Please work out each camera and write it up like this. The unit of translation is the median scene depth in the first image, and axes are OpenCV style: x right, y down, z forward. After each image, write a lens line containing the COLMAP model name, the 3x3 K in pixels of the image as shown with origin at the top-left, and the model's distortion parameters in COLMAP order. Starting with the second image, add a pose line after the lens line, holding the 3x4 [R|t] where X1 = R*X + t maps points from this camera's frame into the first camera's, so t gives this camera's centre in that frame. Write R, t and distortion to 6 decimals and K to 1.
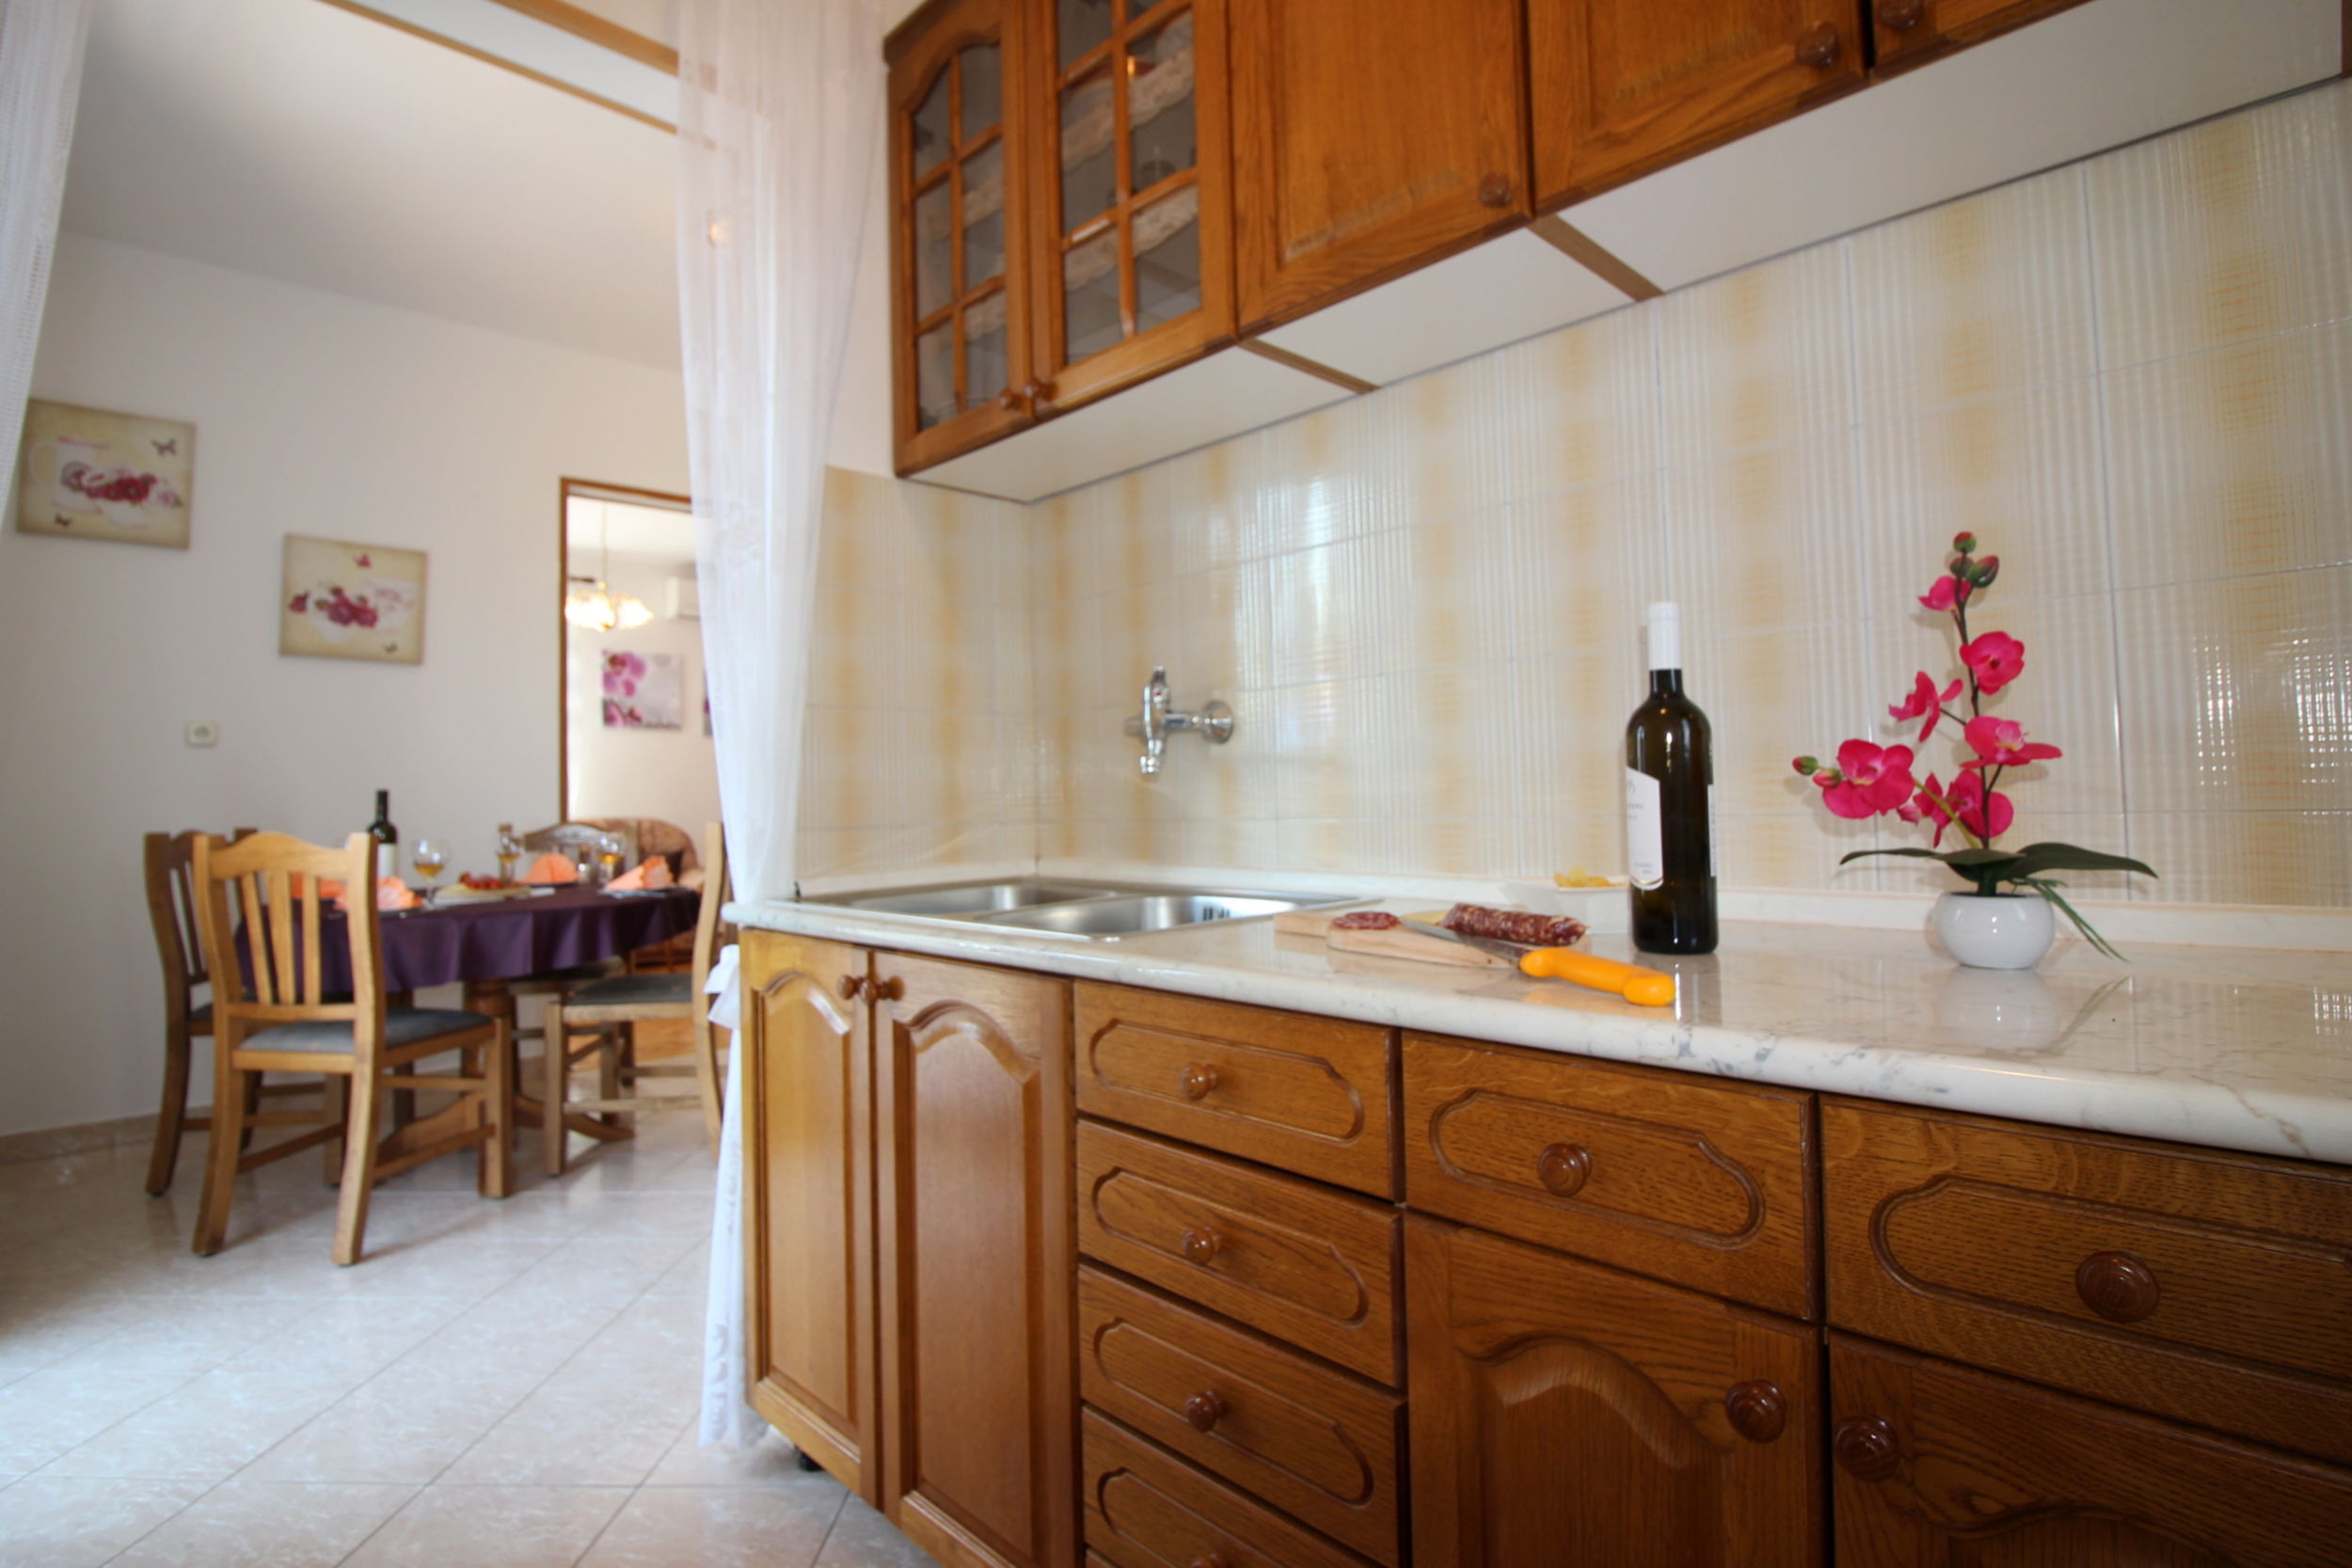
lens RADIAL K [[1129.2, 0, 1190.7], [0, 1129.2, 756.7], [0, 0, 1]] dist [-0.010627, -0.010218]
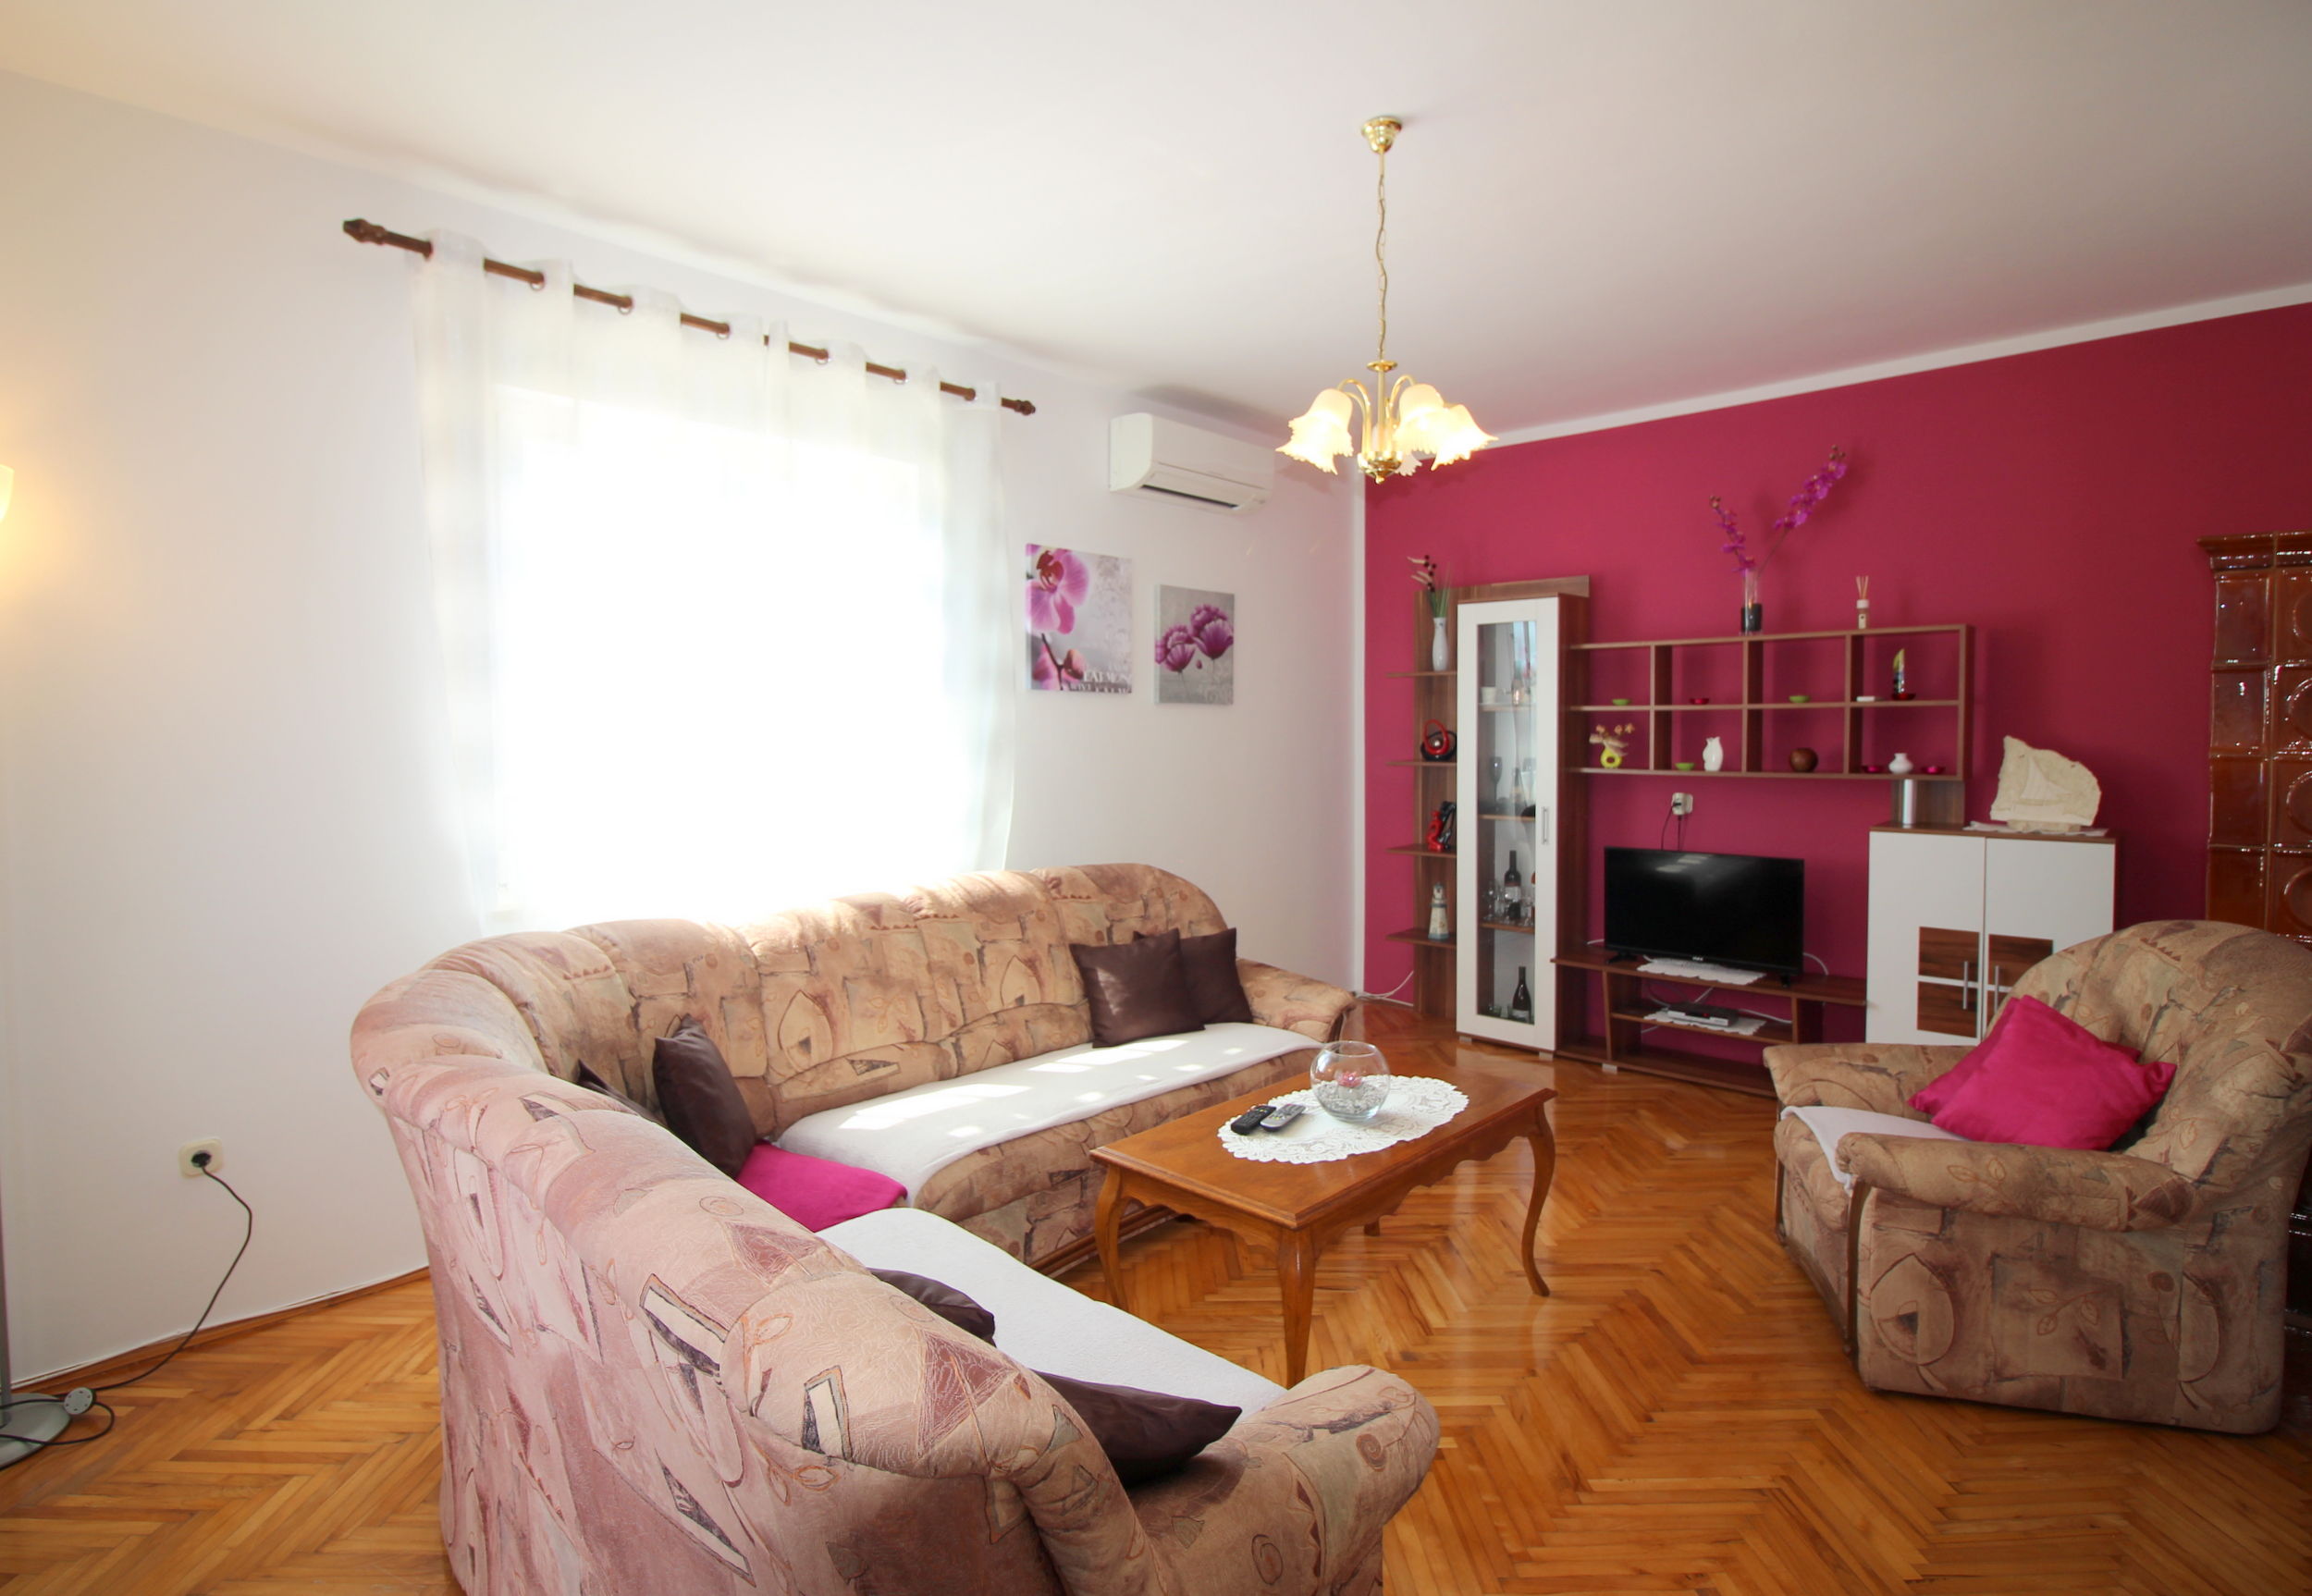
lens RADIAL K [[1133.7, 0, 1137.1], [0, 1133.7, 765.3], [0, 0, 1]] dist [-0.022099, -0.001528]
pose [[0.999731, 0.019088, 0.013185, -1.085062], [-0.019895, 0.997747, 0.064072, -0.058747], [-0.011933, -0.064317, 0.997858, 1.048654]]
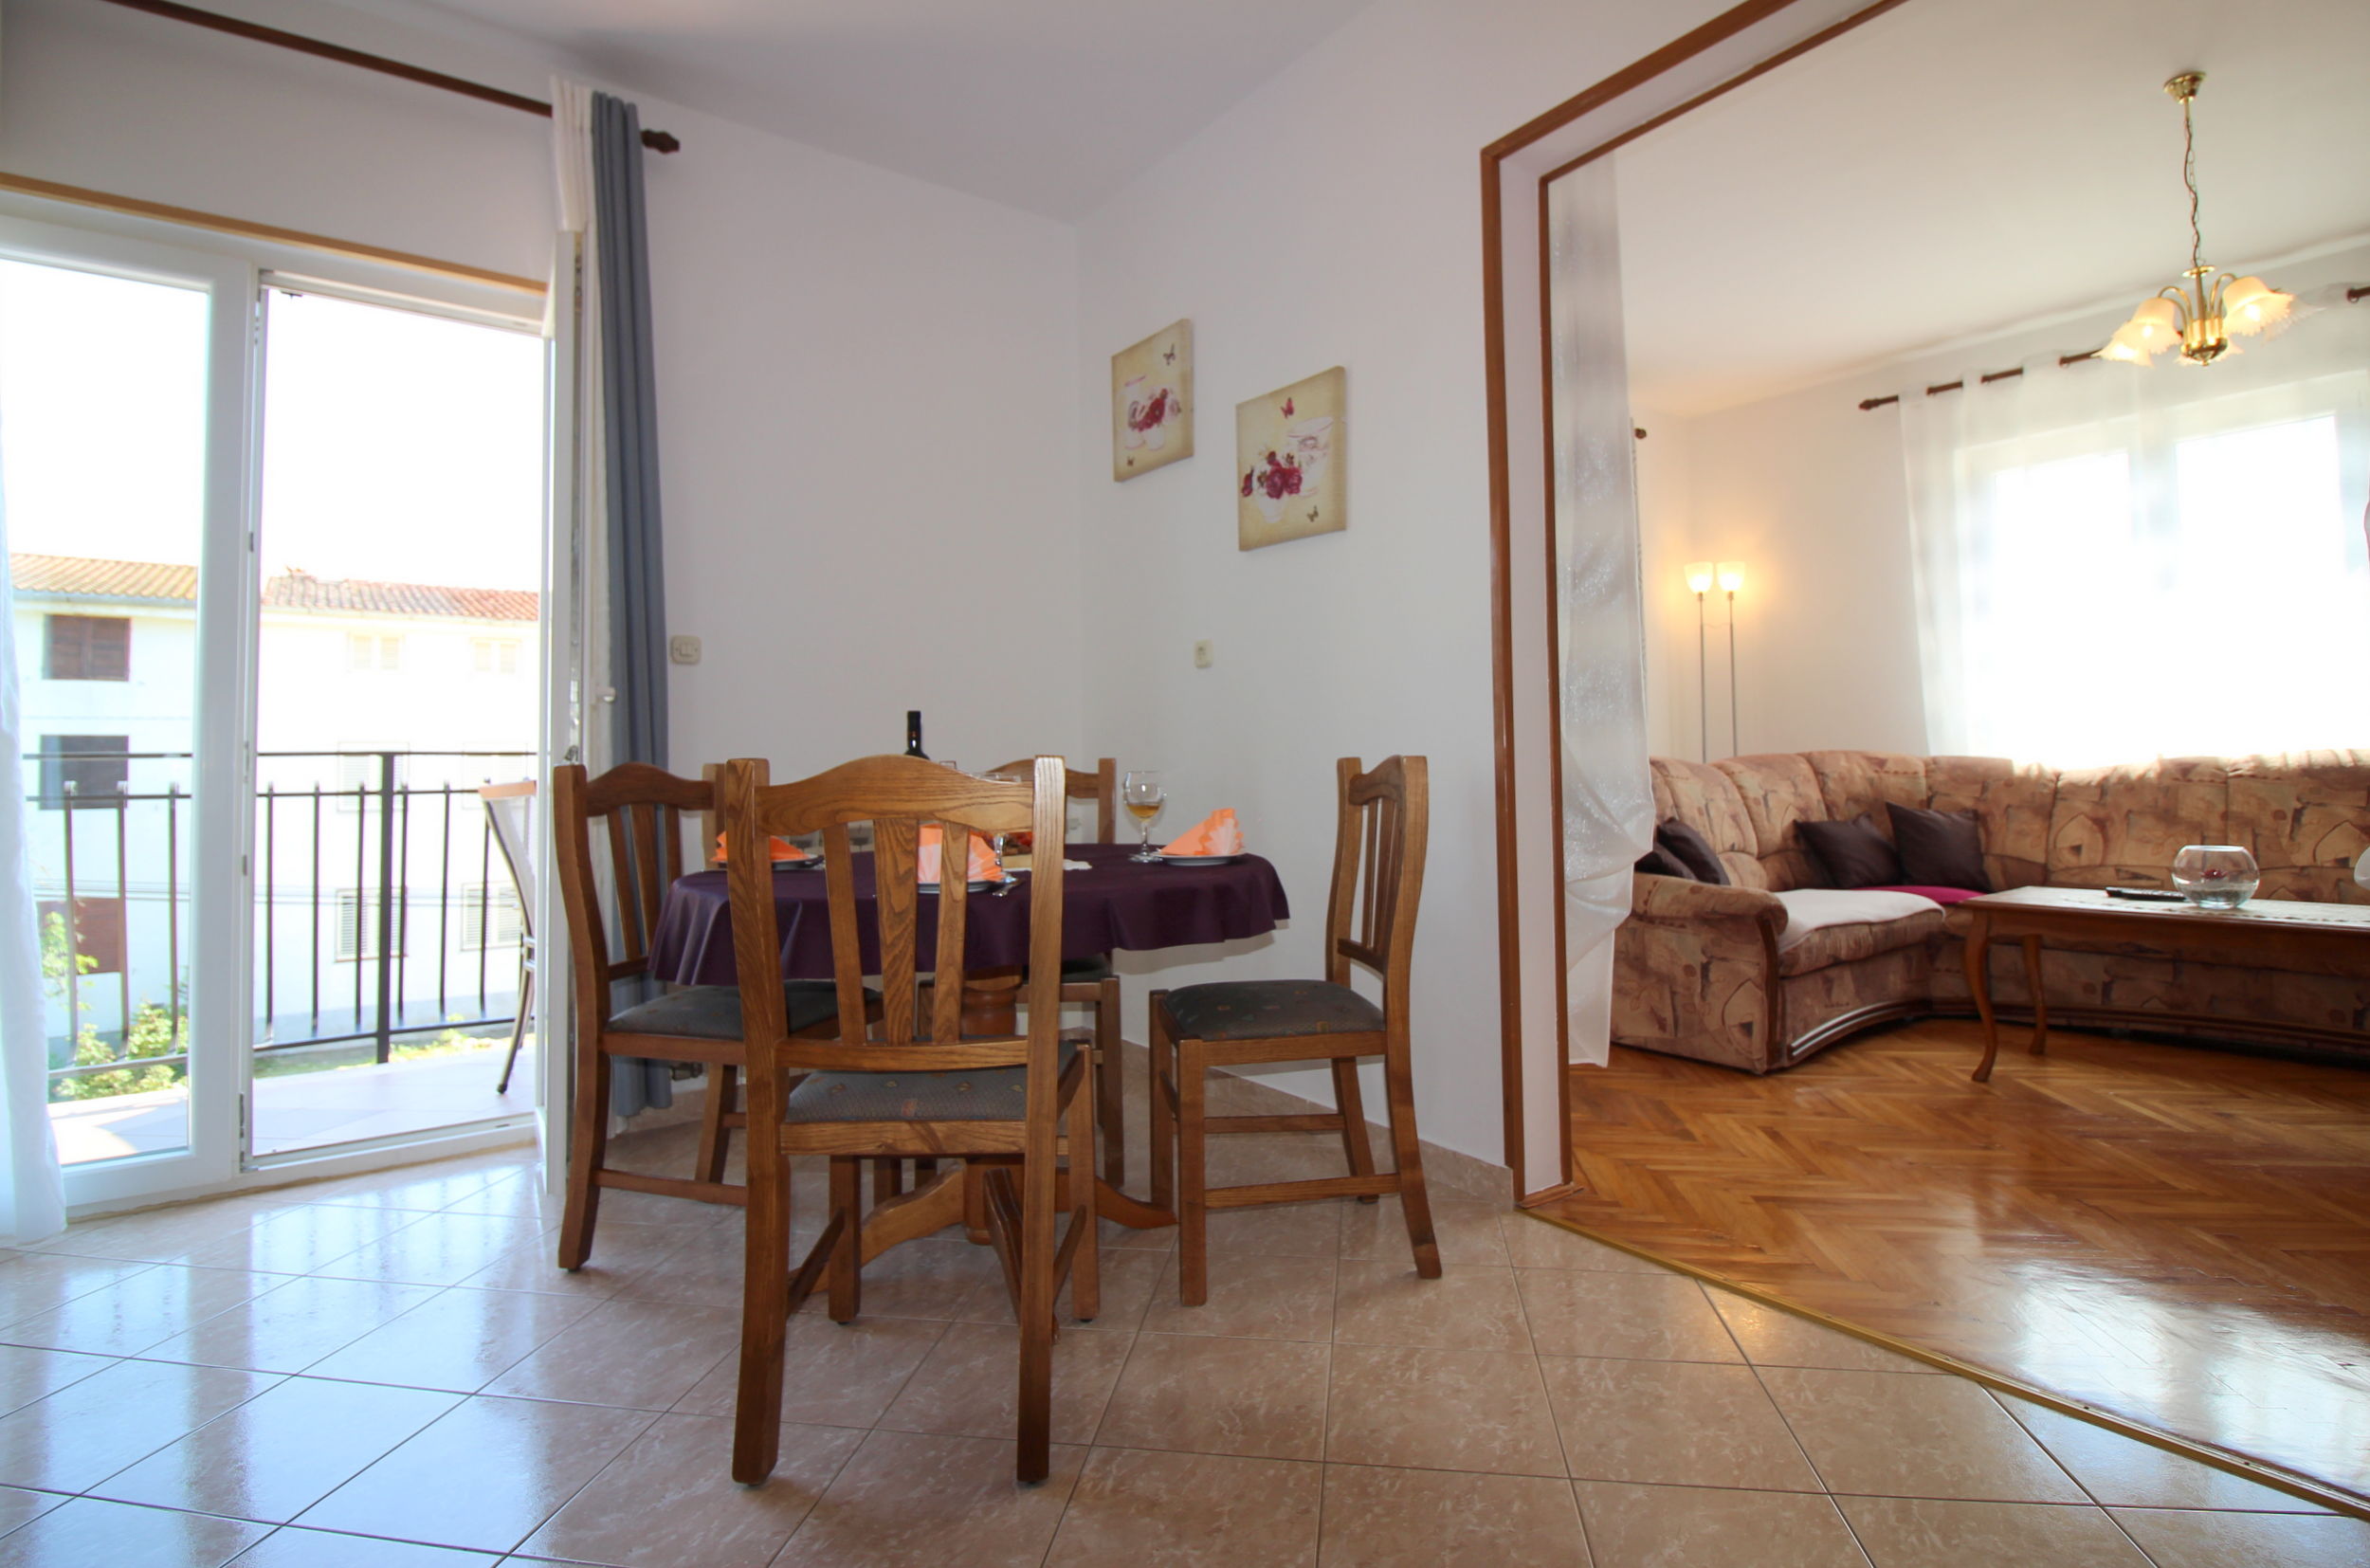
lens RADIAL K [[1172.4, 0, 1186.2], [0, 1172.4, 701.7], [0, 0, 1]] dist [0.000769, -0.010135]
pose [[-0.142254, -0.035693, -0.989186, 0.052175], [0.048167, 0.997916, -0.042934, 0.058839], [0.988658, -0.053754, -0.140238, 1.124957]]
